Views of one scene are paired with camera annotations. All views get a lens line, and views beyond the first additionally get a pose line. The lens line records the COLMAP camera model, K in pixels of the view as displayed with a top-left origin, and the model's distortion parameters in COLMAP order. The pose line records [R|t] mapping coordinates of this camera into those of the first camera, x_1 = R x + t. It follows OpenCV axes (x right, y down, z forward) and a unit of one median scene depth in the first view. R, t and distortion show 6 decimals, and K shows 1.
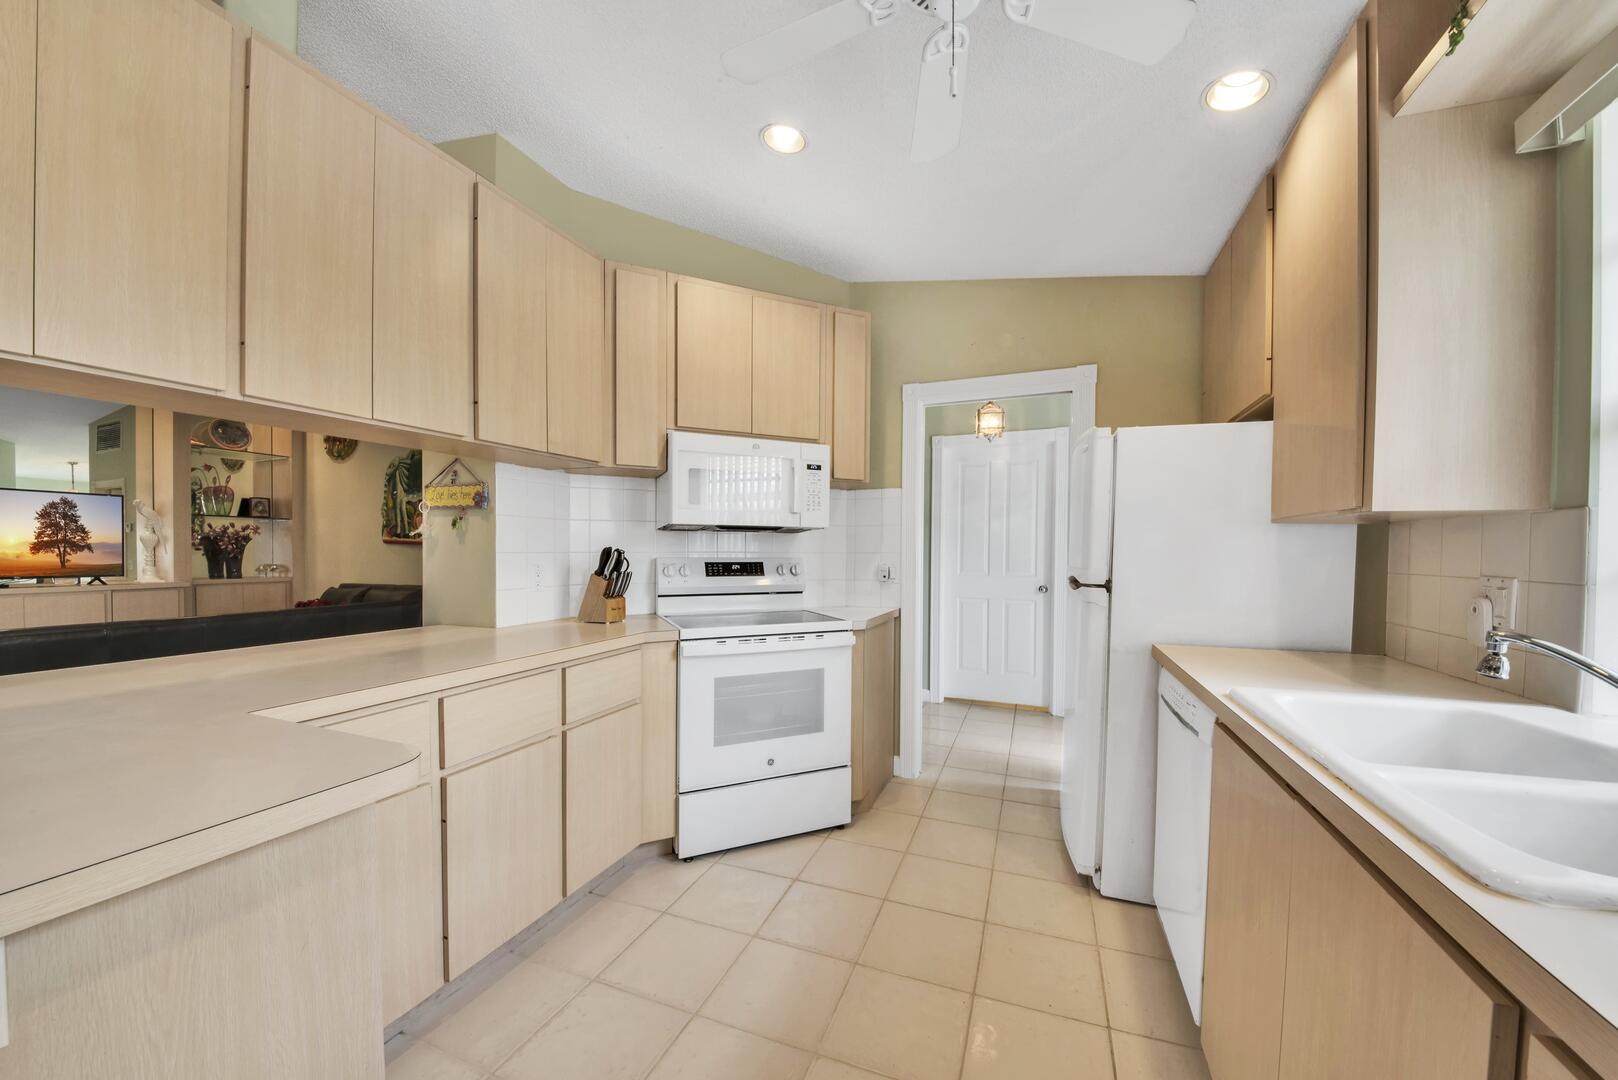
lens RADIAL K [[588.7, 0, 811.6], [0, 588.7, 566.0], [0, 0, 1]] dist [-0.000151, -0.000182]
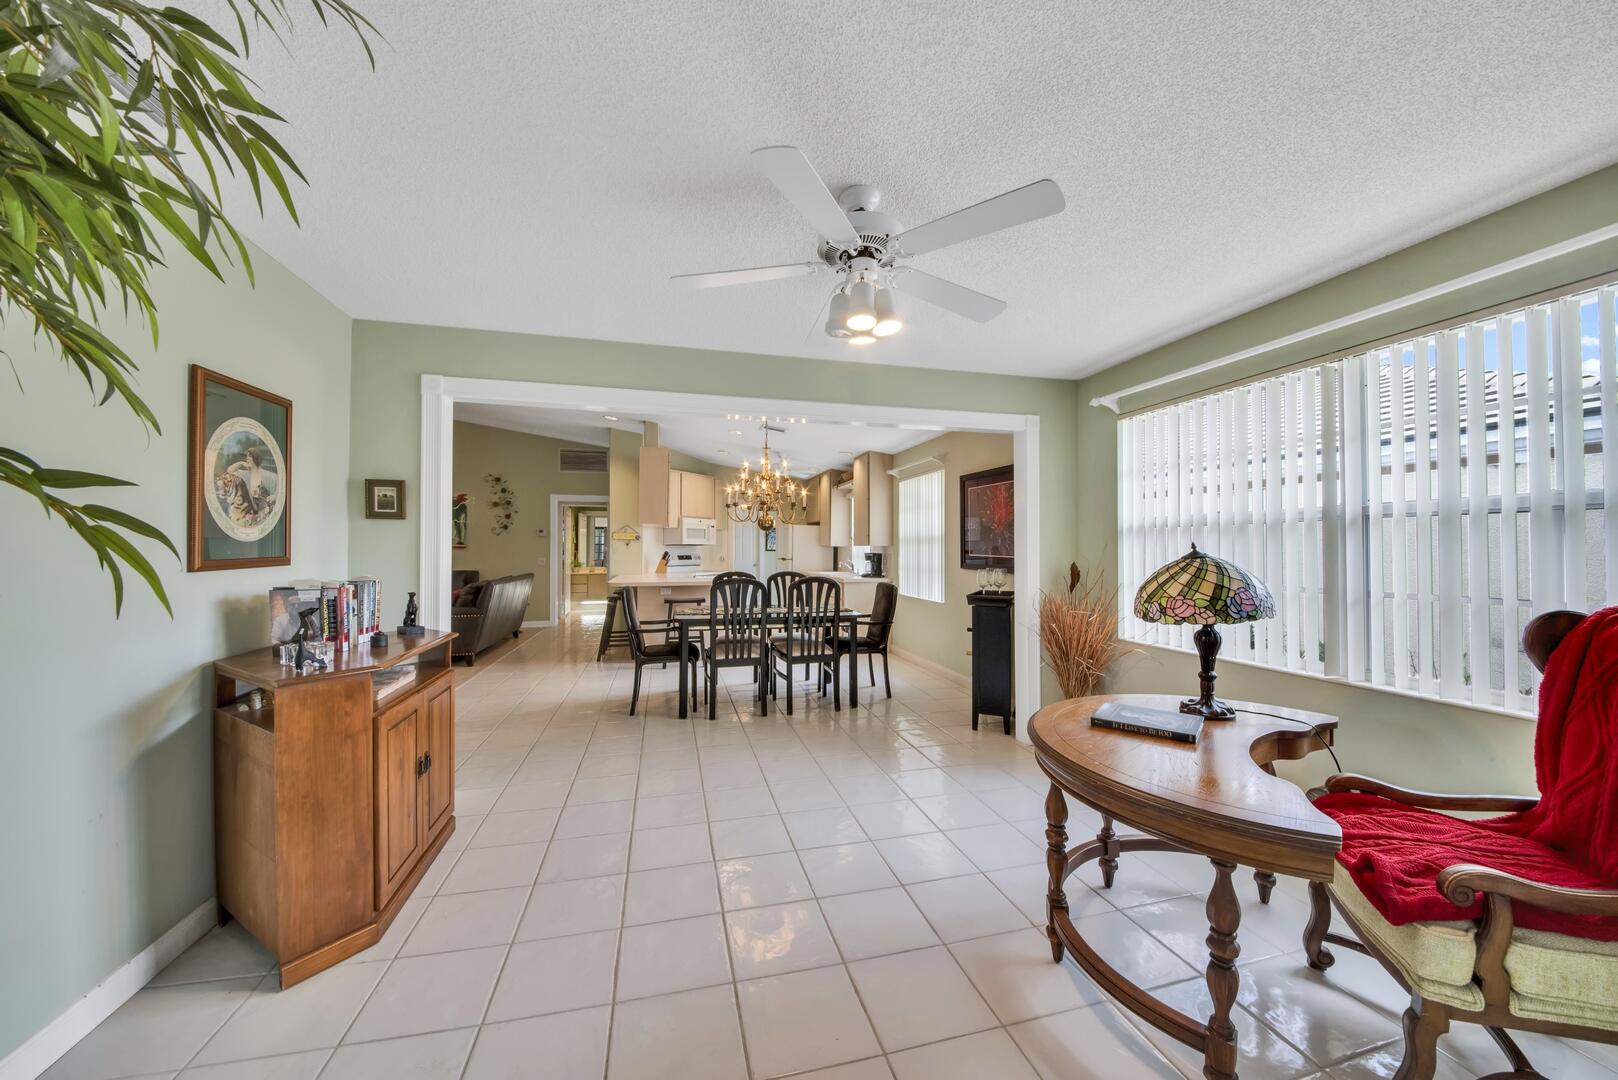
lens RADIAL K [[573.5, 0, 811.2], [0, 573.5, 535.9], [0, 0, 1]] dist [-0.015424, -0.000311]
pose [[0.807948, 0.008840, 0.589188, -1.613845], [0.014936, 0.999259, -0.035474, 0.009267], [-0.589065, 0.037461, 0.807217, -2.176749]]
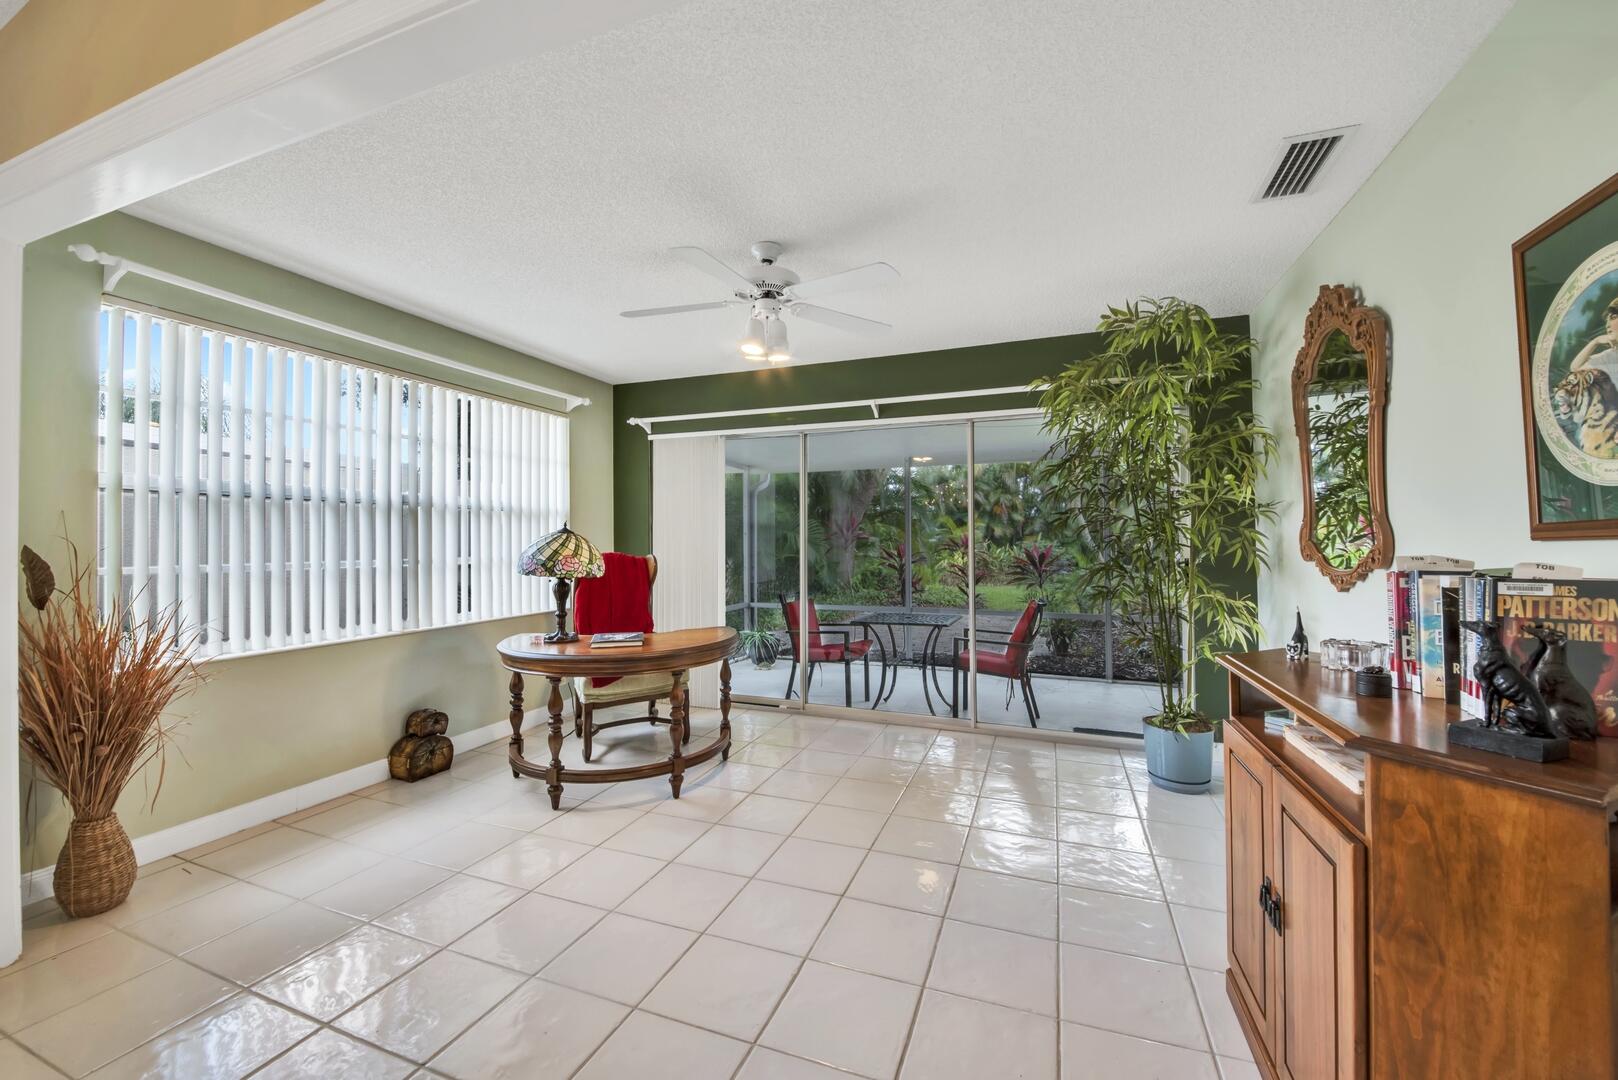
lens RADIAL K [[625.7, 0, 822.8], [0, 625.7, 537.5], [0, 0, 1]] dist [-0.000288, -0.000111]
pose [[-0.999817, -0.003053, -0.018904, -1.198859], [-0.003352, 0.999870, 0.015784, 0.008271], [0.018854, 0.015845, -0.999697, -0.573704]]
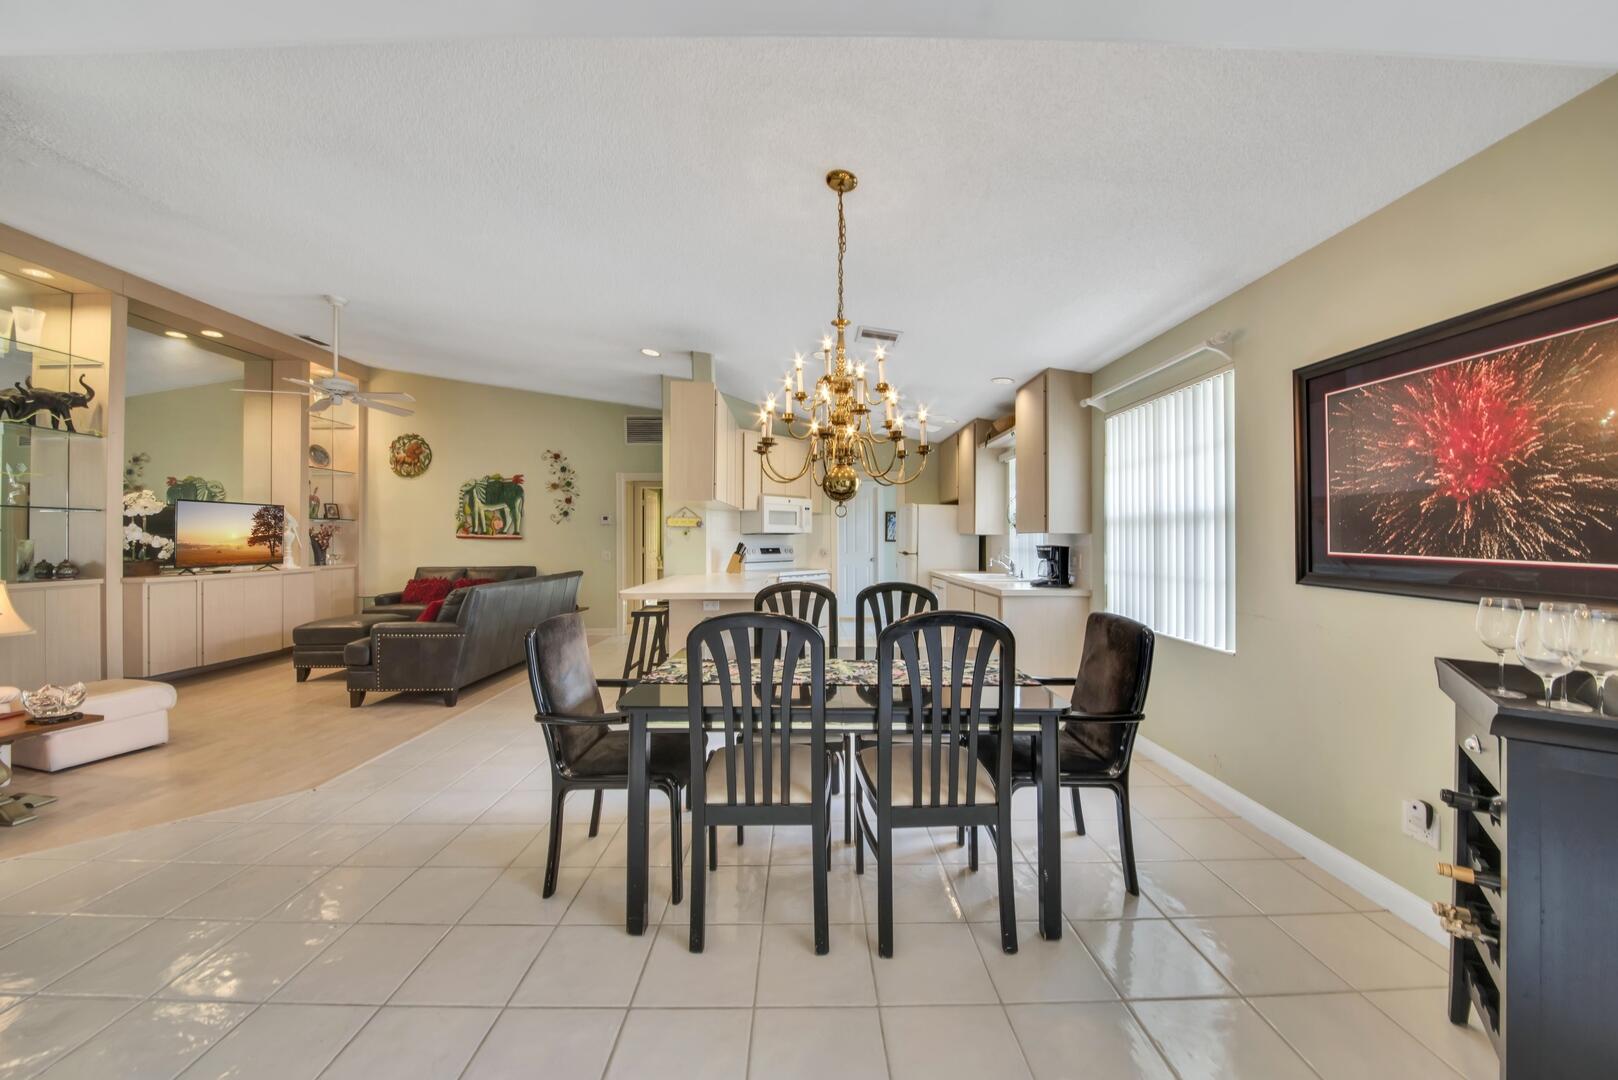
lens RADIAL K [[573.5, 0, 811.2], [0, 573.5, 535.9], [0, 0, 1]] dist [-0.015424, -0.000311]
pose [[0.922946, -0.005606, 0.384889, -1.007383], [0.014681, 0.999679, -0.020643, -0.005378], [-0.384649, 0.024703, 0.922732, -1.363419]]
